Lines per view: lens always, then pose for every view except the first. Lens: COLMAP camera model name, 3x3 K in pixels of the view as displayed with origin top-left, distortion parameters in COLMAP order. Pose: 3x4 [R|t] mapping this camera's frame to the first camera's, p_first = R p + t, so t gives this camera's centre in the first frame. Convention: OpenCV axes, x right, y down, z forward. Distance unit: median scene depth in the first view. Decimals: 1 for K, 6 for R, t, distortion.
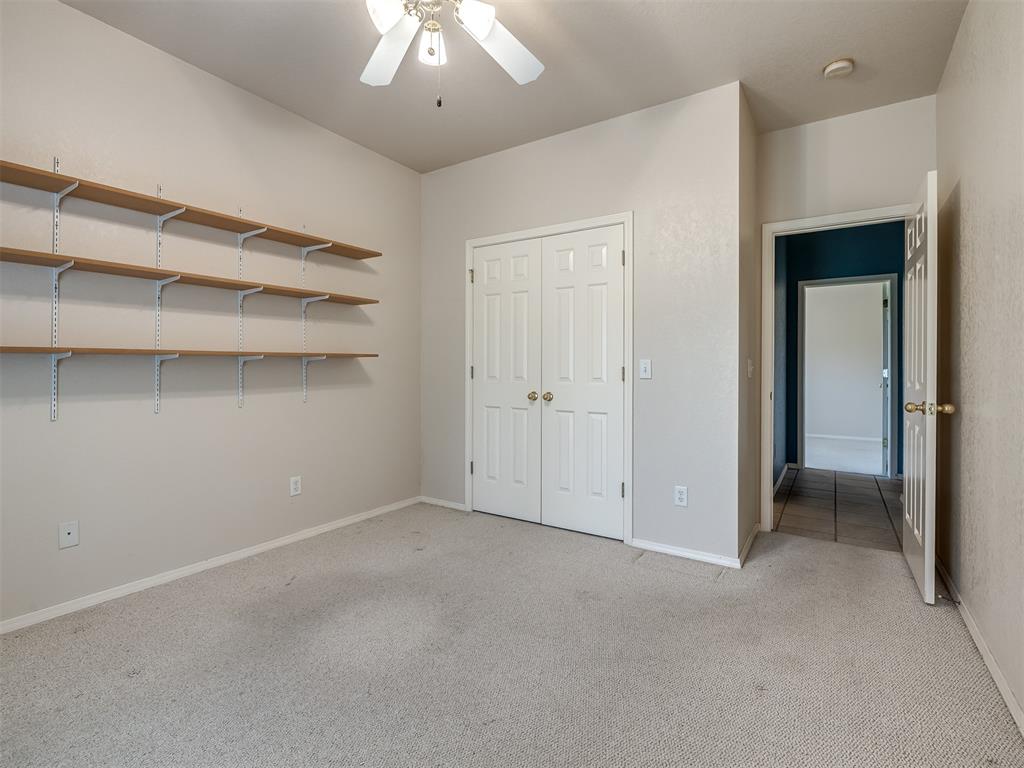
lens RADIAL K [[485.7, 0, 511.3], [0, 485.7, 374.3], [0, 0, 1]] dist [0.001002, 0.000009]
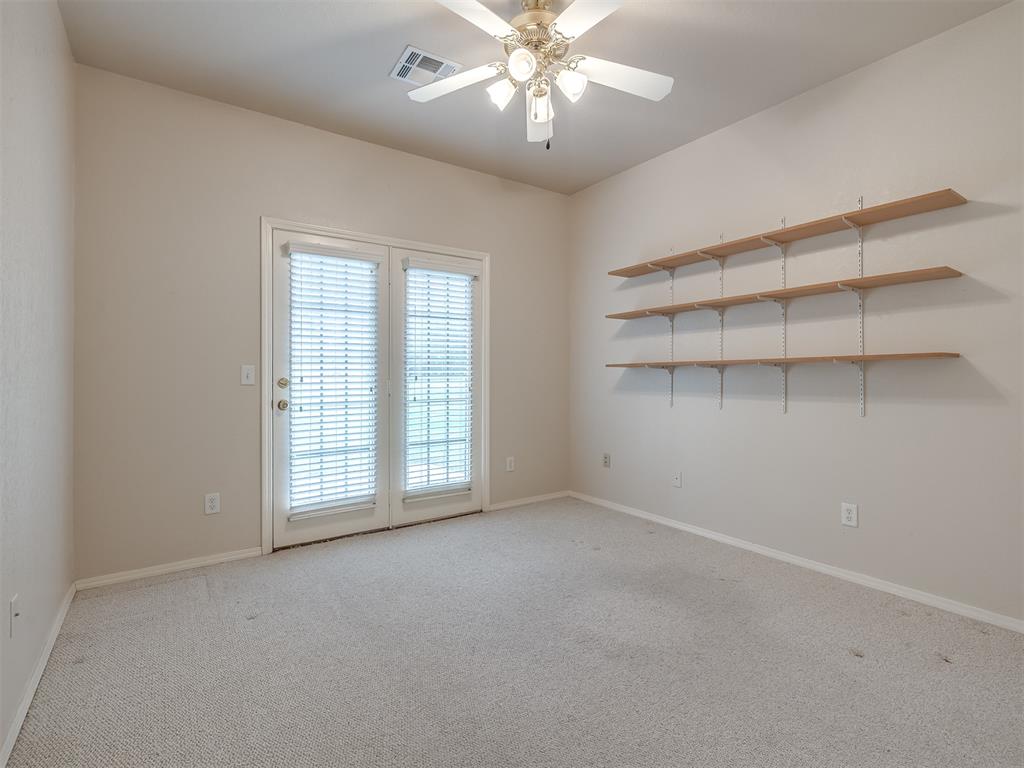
lens RADIAL K [[485.7, 0, 511.3], [0, 485.7, 374.3], [0, 0, 1]] dist [0.001002, 0.000009]
pose [[-0.355402, 0.004948, -0.934700, 0.595084], [-0.003820, 0.999970, 0.006746, -0.017688], [0.934706, 0.005968, -0.355373, 0.817530]]
